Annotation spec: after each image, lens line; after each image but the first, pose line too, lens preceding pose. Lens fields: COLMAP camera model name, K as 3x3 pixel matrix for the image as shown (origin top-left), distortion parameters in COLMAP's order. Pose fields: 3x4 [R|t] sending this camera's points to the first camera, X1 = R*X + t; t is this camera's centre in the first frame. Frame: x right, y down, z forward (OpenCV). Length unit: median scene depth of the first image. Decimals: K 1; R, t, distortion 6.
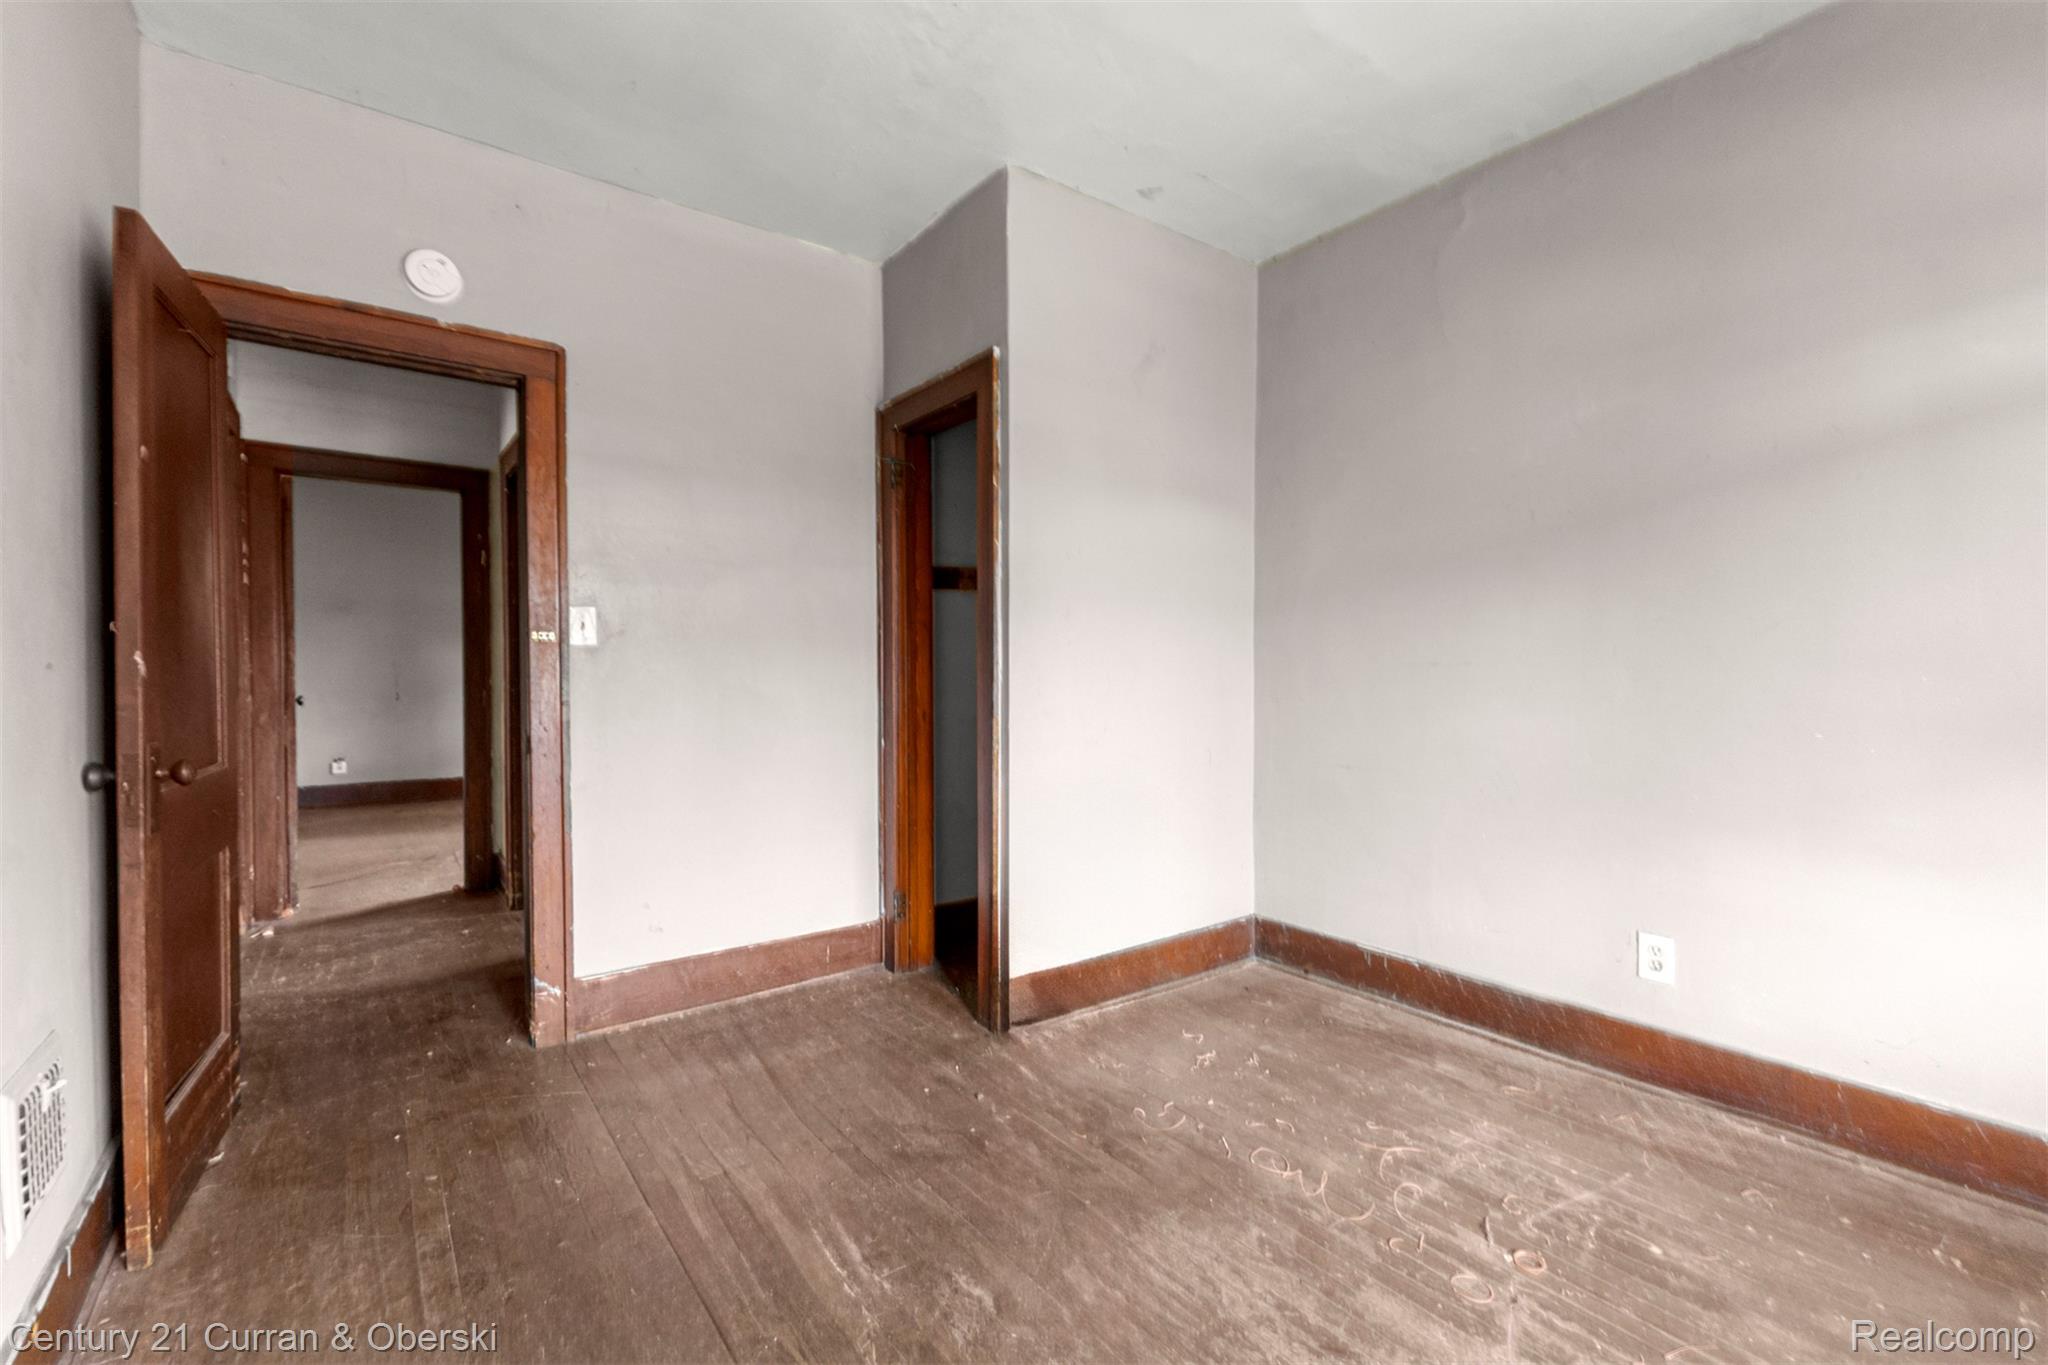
lens RADIAL K [[887.5, 0, 1030.1], [0, 887.5, 688.1], [0, 0, 1]] dist [0.019081, 0.000105]
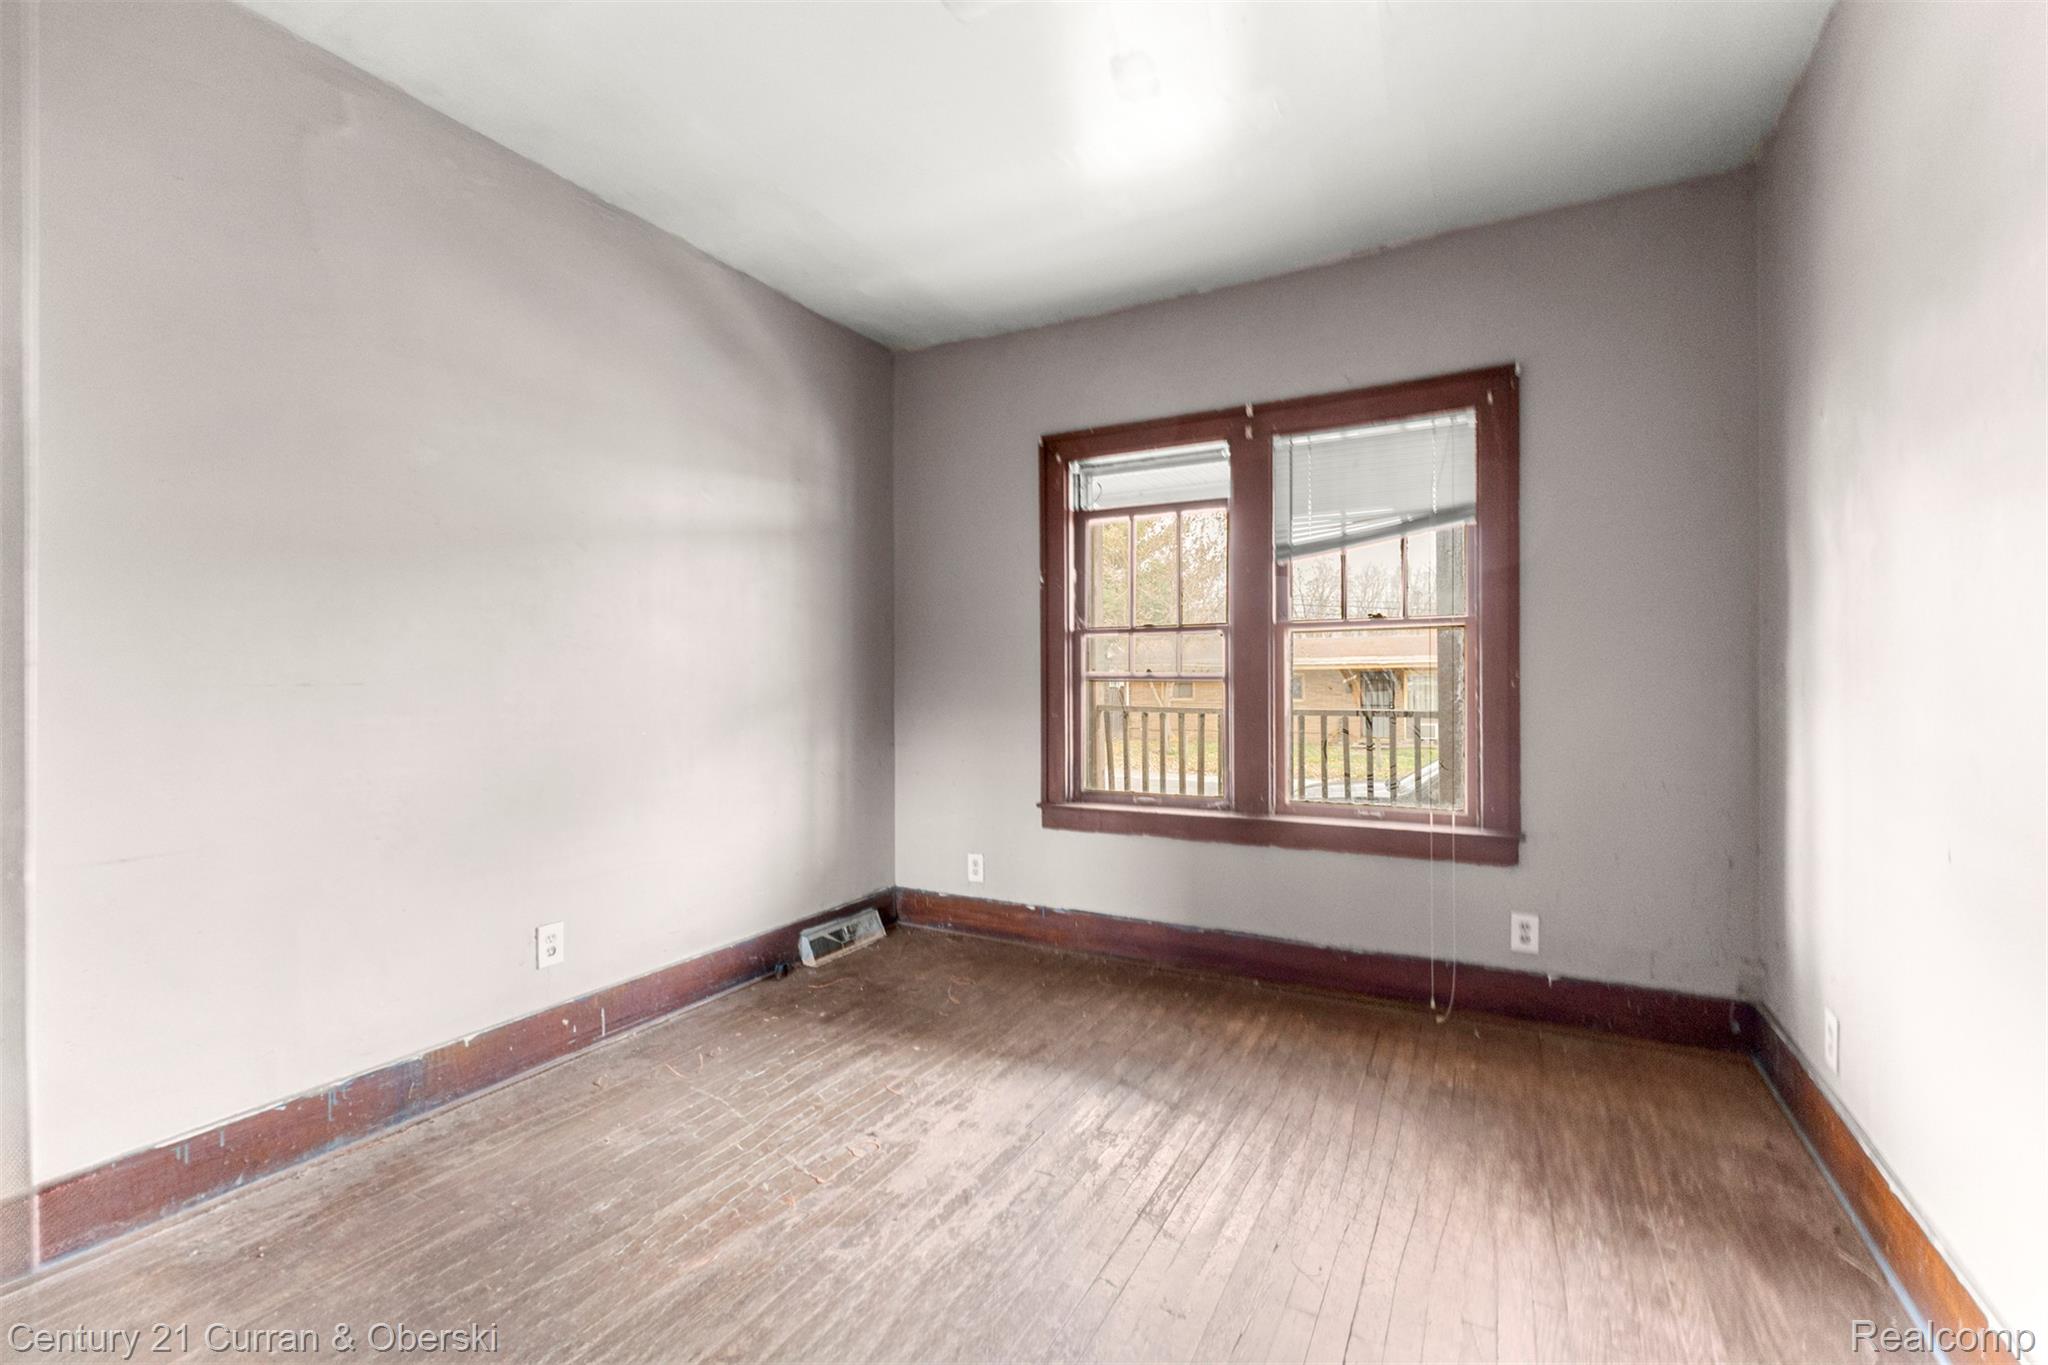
lens RADIAL K [[887.5, 0, 1030.1], [0, 887.5, 688.1], [0, 0, 1]] dist [0.019081, 0.000105]
pose [[-0.413519, -0.006553, 0.910472, -0.570759], [0.027244, 0.999437, 0.019567, -0.025525], [-0.910088, 0.032896, -0.413108, 0.913895]]
